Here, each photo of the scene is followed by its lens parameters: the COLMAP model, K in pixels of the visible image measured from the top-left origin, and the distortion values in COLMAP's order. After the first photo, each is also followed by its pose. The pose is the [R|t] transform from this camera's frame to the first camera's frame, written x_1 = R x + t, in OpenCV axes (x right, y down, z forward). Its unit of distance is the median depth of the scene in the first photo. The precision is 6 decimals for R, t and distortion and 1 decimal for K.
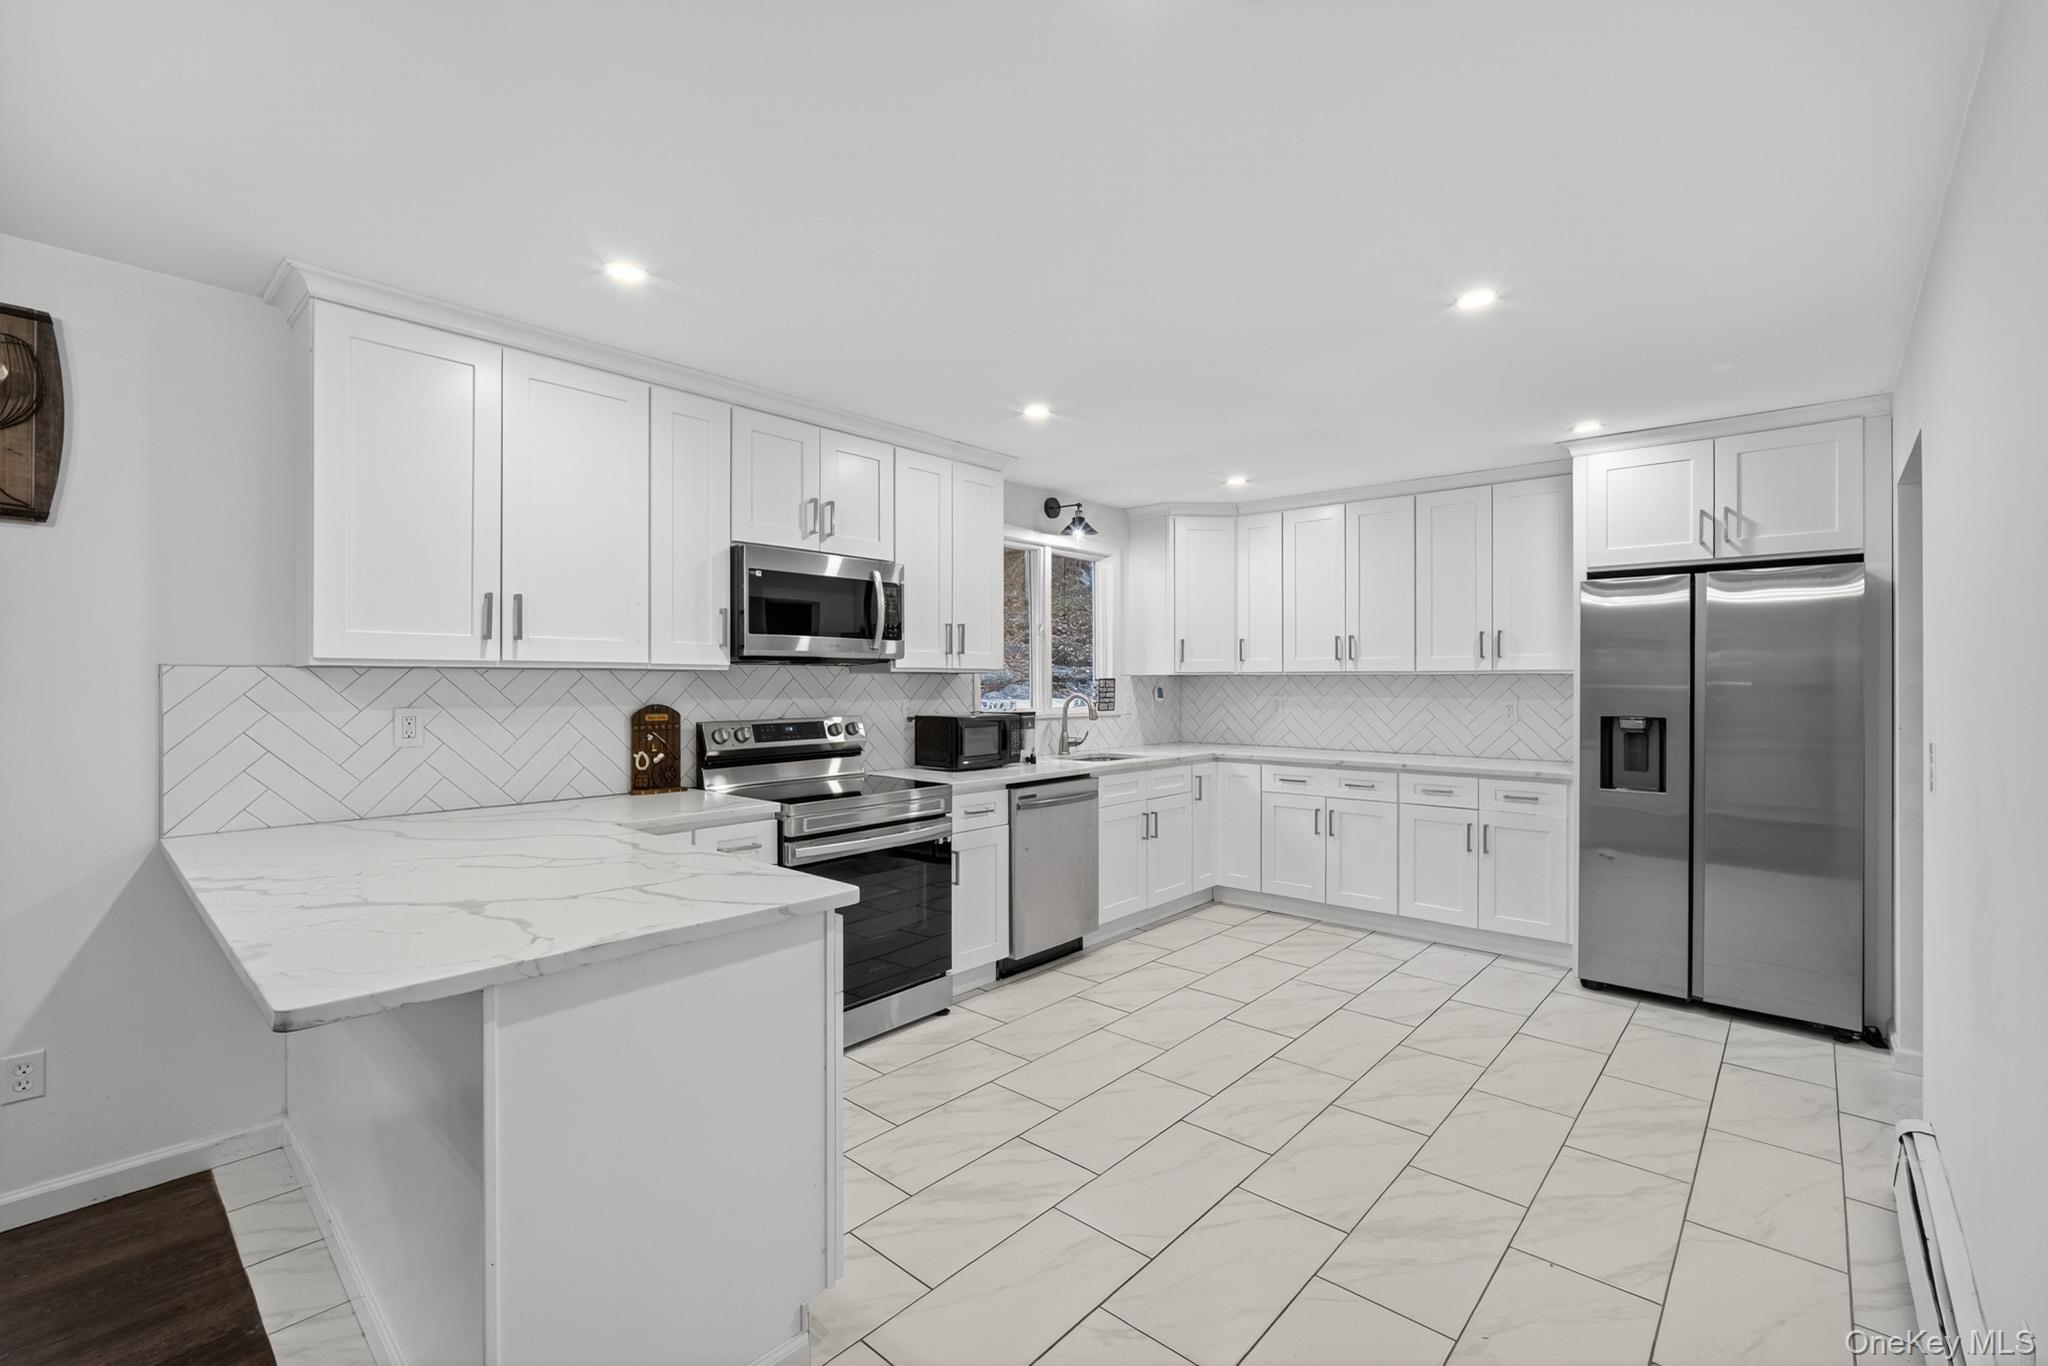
lens RADIAL K [[877.8, 0, 1024.0], [0, 877.8, 683.0], [0, 0, 1]] dist [0.001992, 0.000264]
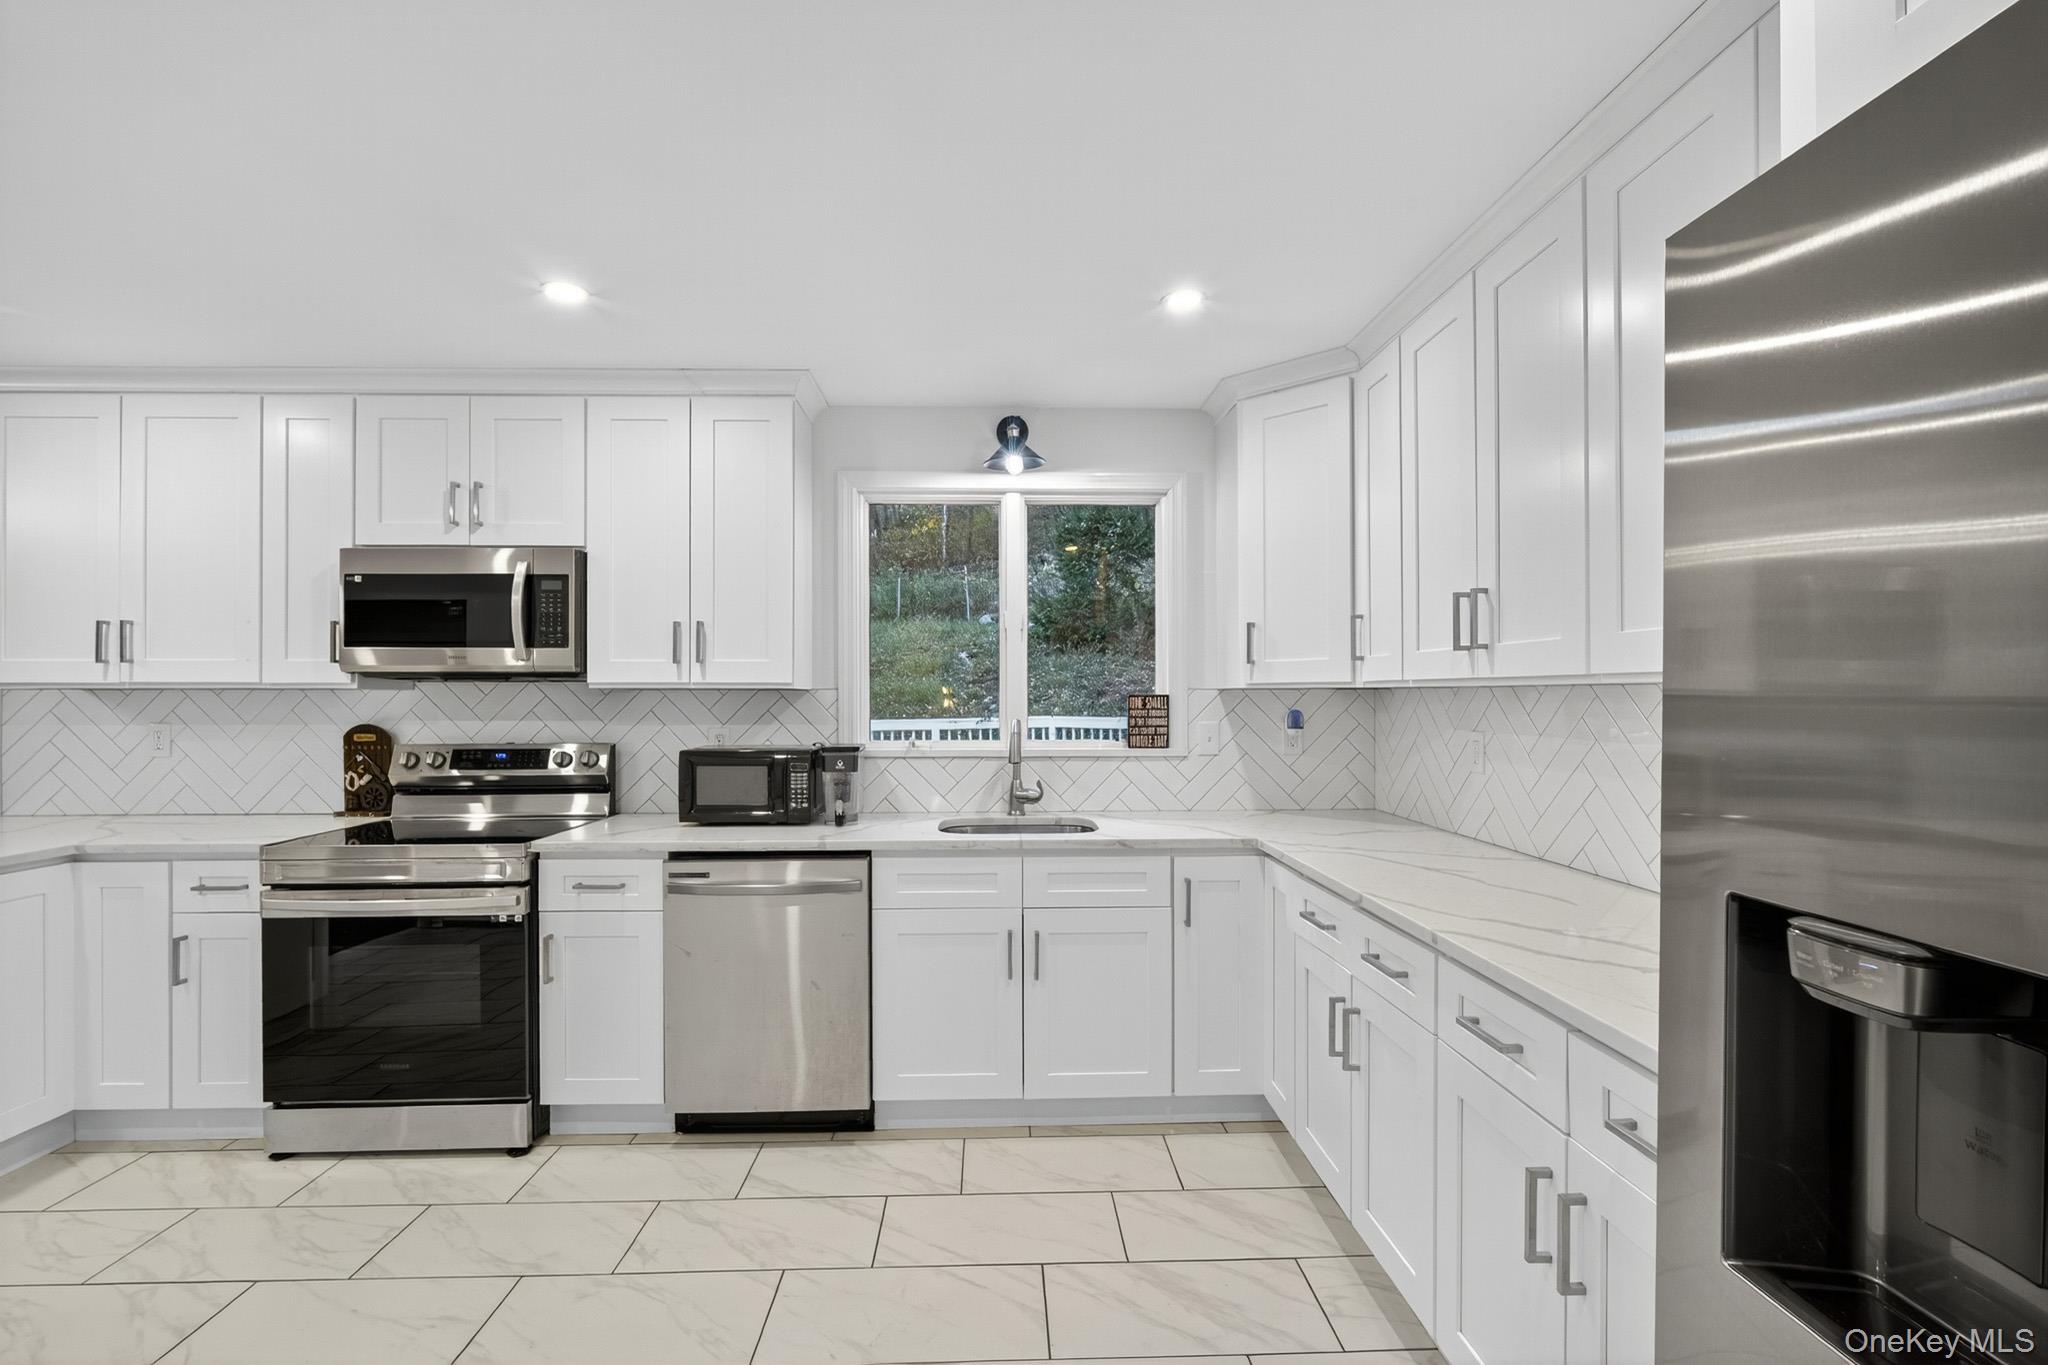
lens RADIAL K [[892.4, 0, 1019.5], [0, 892.4, 694.7], [0, 0, 1]] dist [-0.002010, 0.000423]
pose [[0.692037, -0.000779, -0.721862, 0.715968], [-0.000486, 0.999999, -0.001545, -0.006406], [0.721862, 0.001420, 0.692035, 0.765646]]
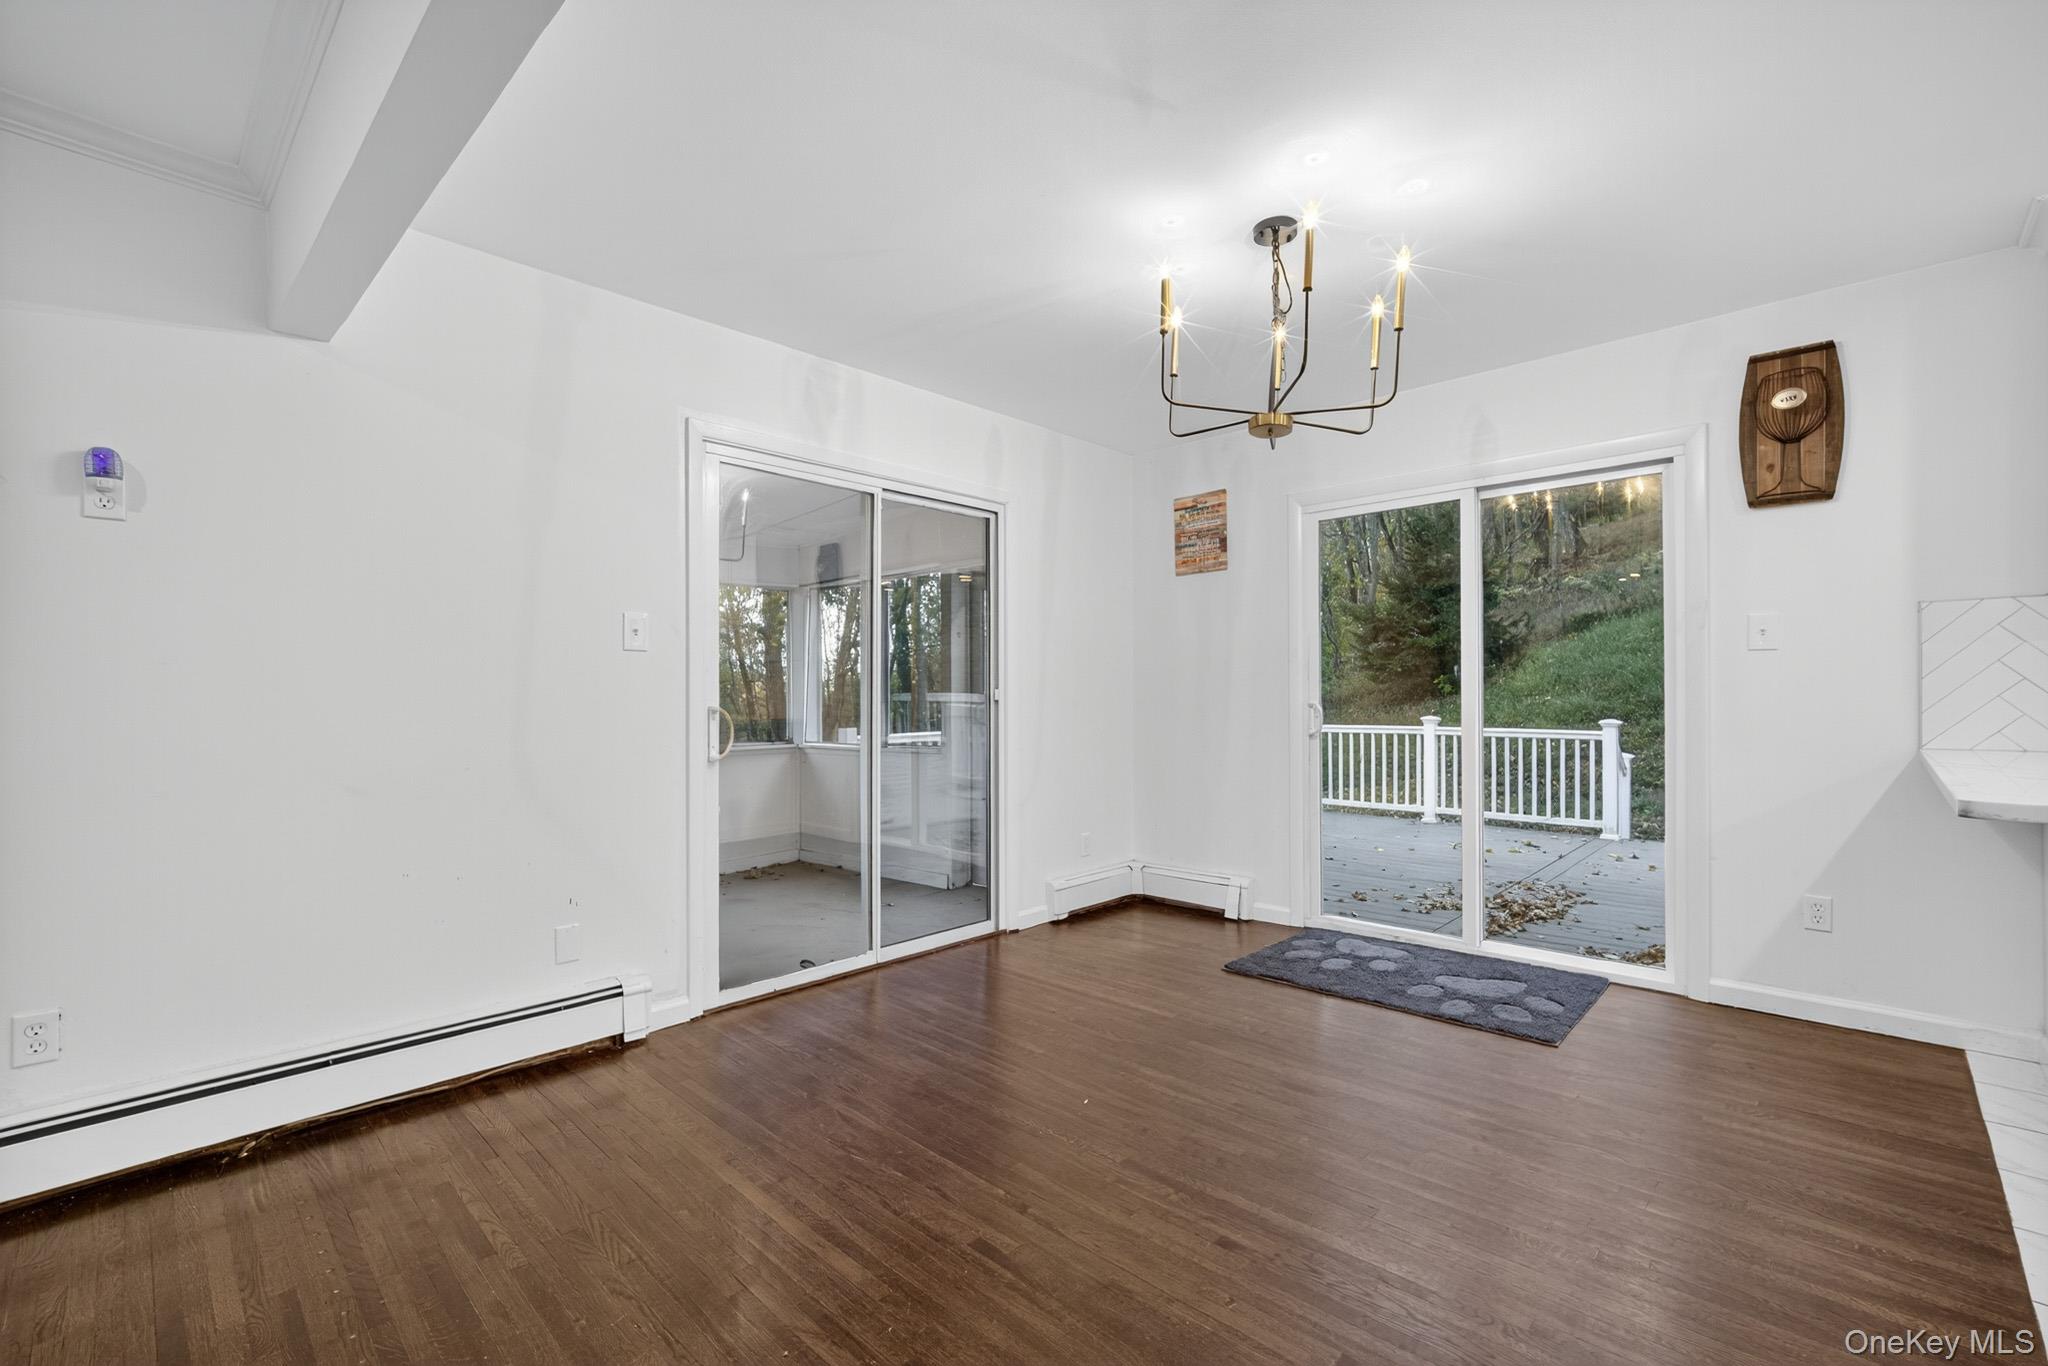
lens RADIAL K [[877.8, 0, 1024.0], [0, 877.8, 683.0], [0, 0, 1]] dist [0.001992, 0.000264]
pose [[-0.027358, 0.002826, -0.999622, 0.155883], [0.000372, 0.999996, 0.002817, 0.057116], [0.999626, -0.000295, -0.027359, -0.113862]]
